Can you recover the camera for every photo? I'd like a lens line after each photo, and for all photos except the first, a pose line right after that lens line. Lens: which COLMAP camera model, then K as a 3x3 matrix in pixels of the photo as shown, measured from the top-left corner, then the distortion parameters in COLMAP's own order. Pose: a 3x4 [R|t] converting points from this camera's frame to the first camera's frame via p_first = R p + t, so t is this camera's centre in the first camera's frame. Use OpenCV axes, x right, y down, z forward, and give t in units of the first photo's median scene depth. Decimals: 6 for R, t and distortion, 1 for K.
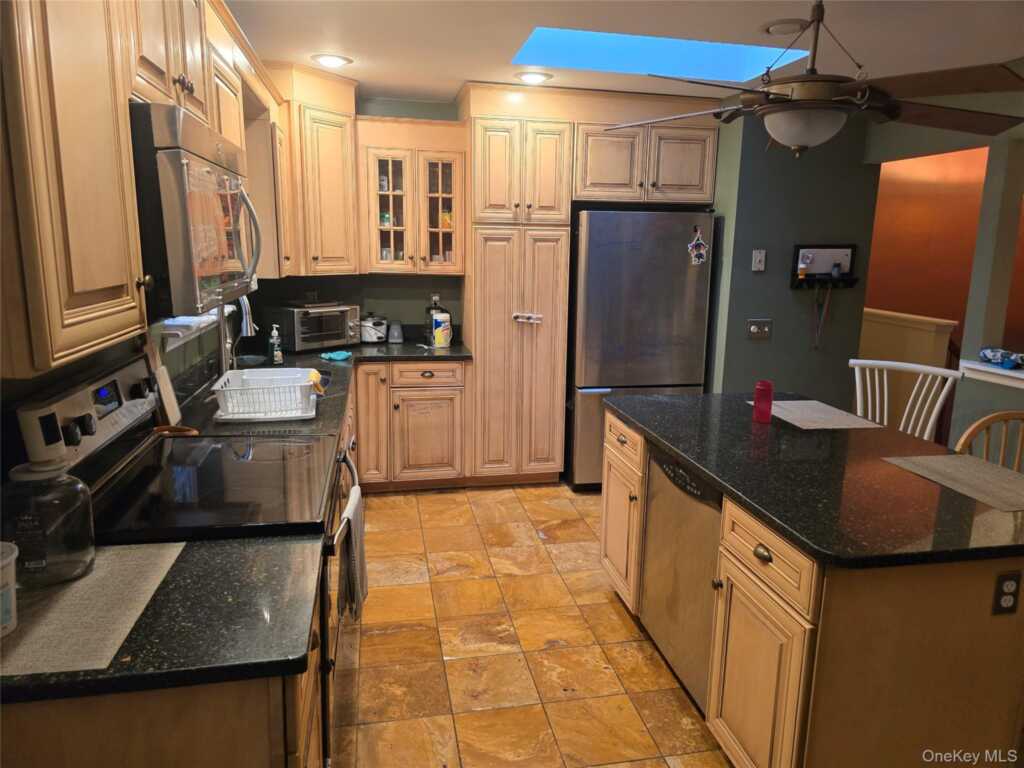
lens RADIAL K [[691.4, 0, 522.2], [0, 691.4, 381.3], [0, 0, 1]] dist [0.087250, -0.091444]
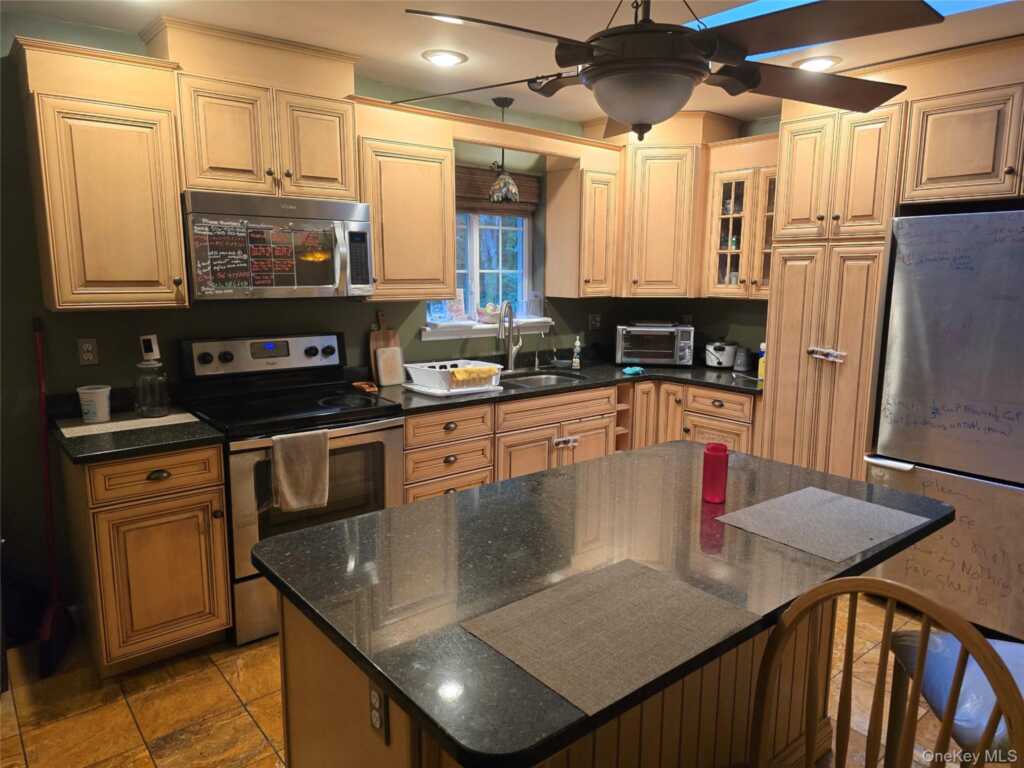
lens RADIAL K [[689.6, 0, 519.3], [0, 689.6, 385.7], [0, 0, 1]] dist [0.076290, -0.073026]
pose [[0.470060, 0.132477, -0.872636, 0.559734], [-0.169496, 0.983819, 0.058054, -0.042878], [0.866207, 0.120619, 0.484909, 0.302520]]
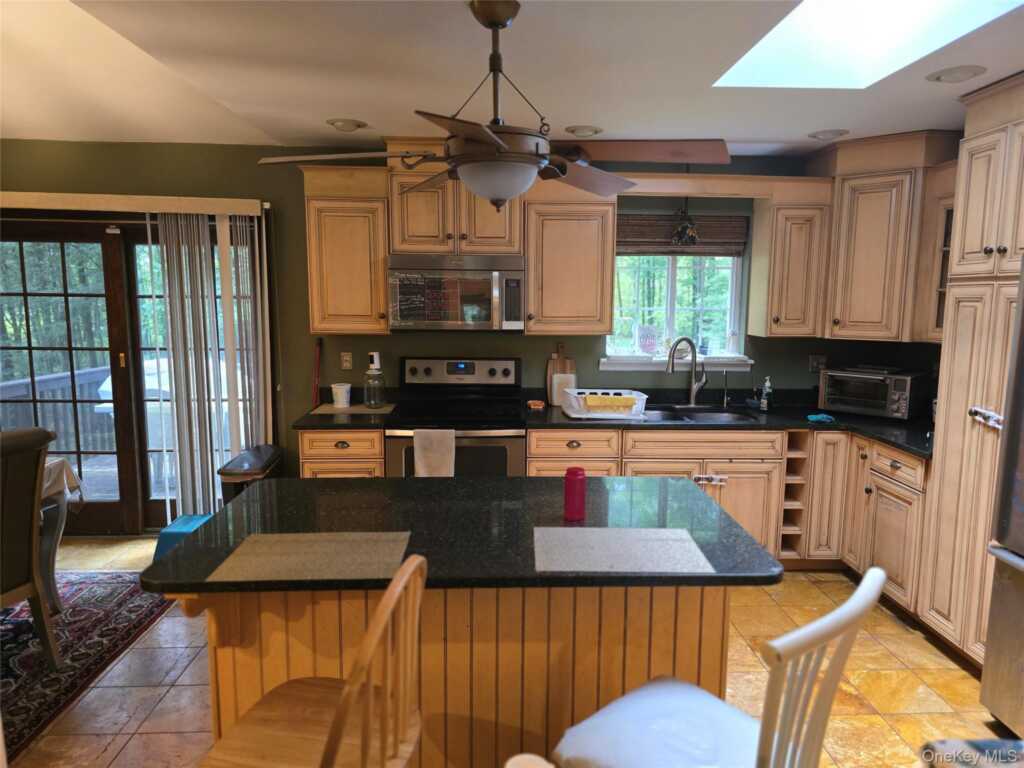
lens RADIAL K [[691.4, 0, 525.9], [0, 691.4, 388.7], [0, 0, 1]] dist [0.074743, -0.069891]
pose [[-0.151111, 0.110189, -0.982356, 0.732795], [-0.204399, 0.968808, 0.140111, -0.123287], [0.967154, 0.221965, -0.123875, 0.659283]]
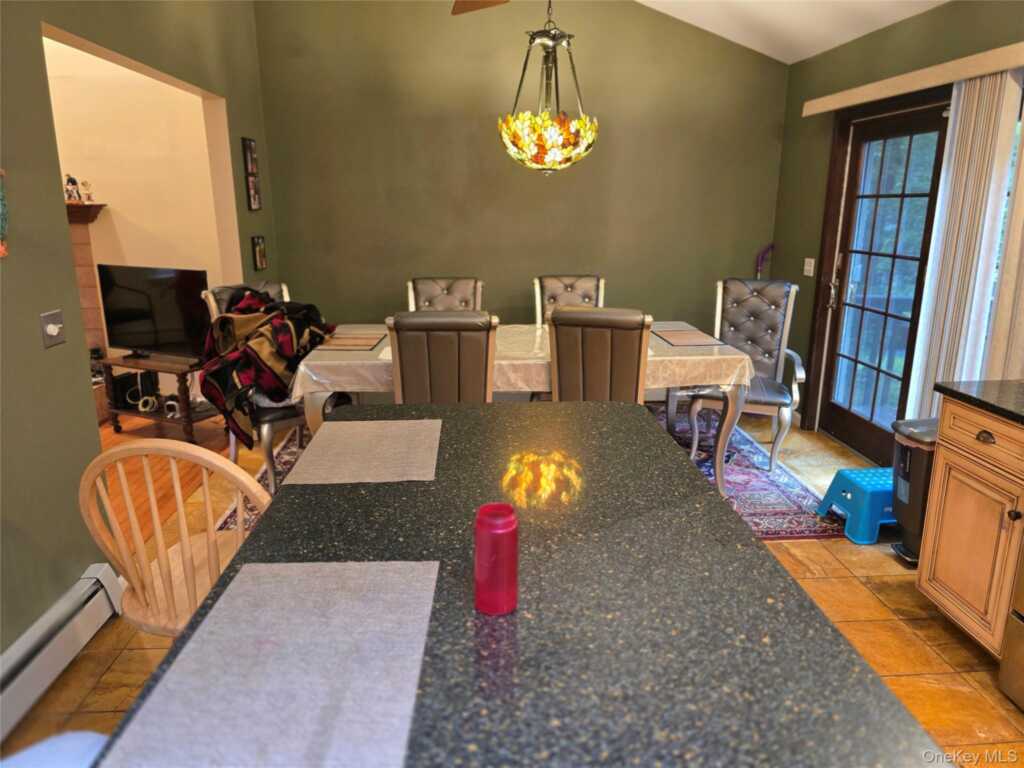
lens RADIAL K [[693.3, 0, 512.0], [0, 693.3, 384.0], [0, 0, 1]] dist [0.064611, -0.059211]
pose [[-0.989573, -0.056072, 0.132667, 0.186777], [0.006569, 0.902578, 0.430477, -0.151317], [-0.143880, 0.426860, -0.892799, 0.853368]]
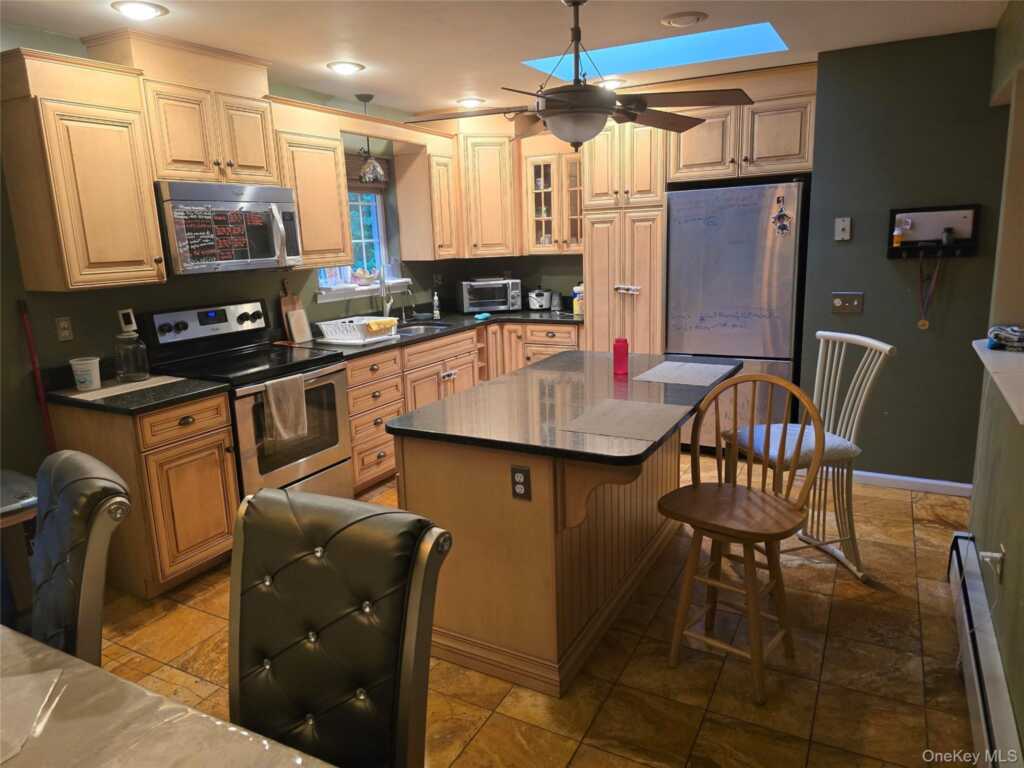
lens RADIAL K [[693.3, 0, 512.0], [0, 693.3, 384.0], [0, 0, 1]] dist [0.064611, -0.059211]
pose [[0.764693, 0.091499, -0.637866, 0.617969], [-0.075408, 0.995773, 0.052439, 0.018696], [0.639968, 0.008000, 0.768360, -0.009152]]
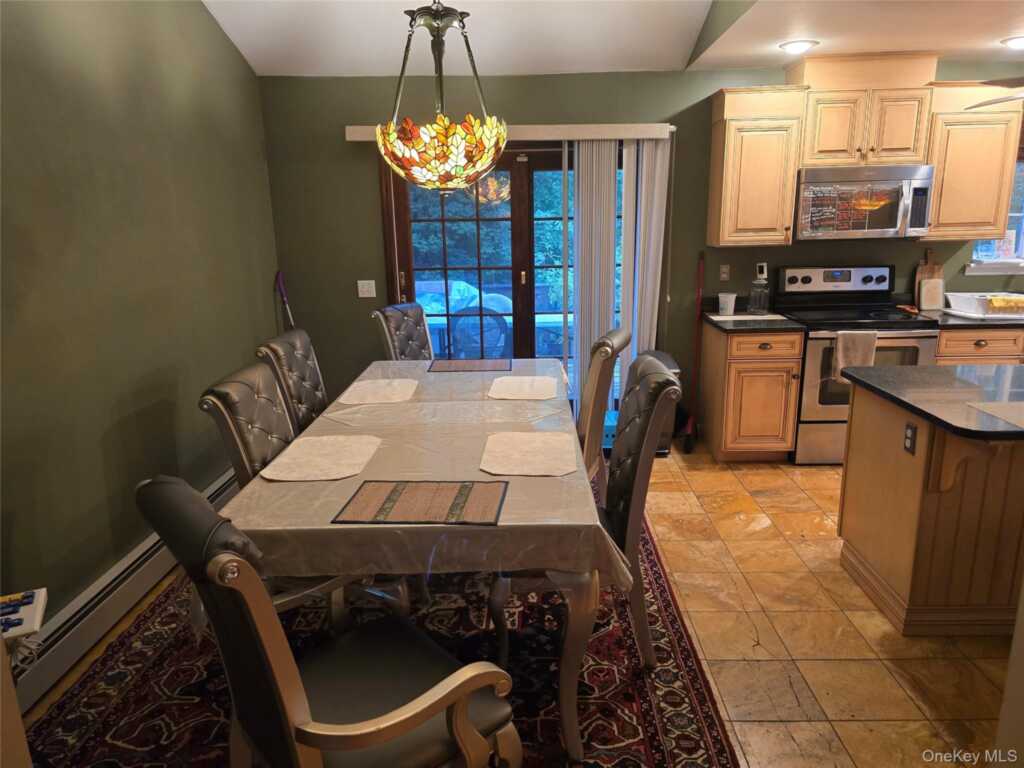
lens RADIAL K [[689.6, 0, 519.3], [0, 689.6, 385.7], [0, 0, 1]] dist [0.076290, -0.073026]
pose [[-0.213212, 0.213451, -0.953404, 0.939262], [-0.177022, 0.951251, 0.252557, -0.015662], [0.960835, 0.222621, -0.165033, 0.172921]]
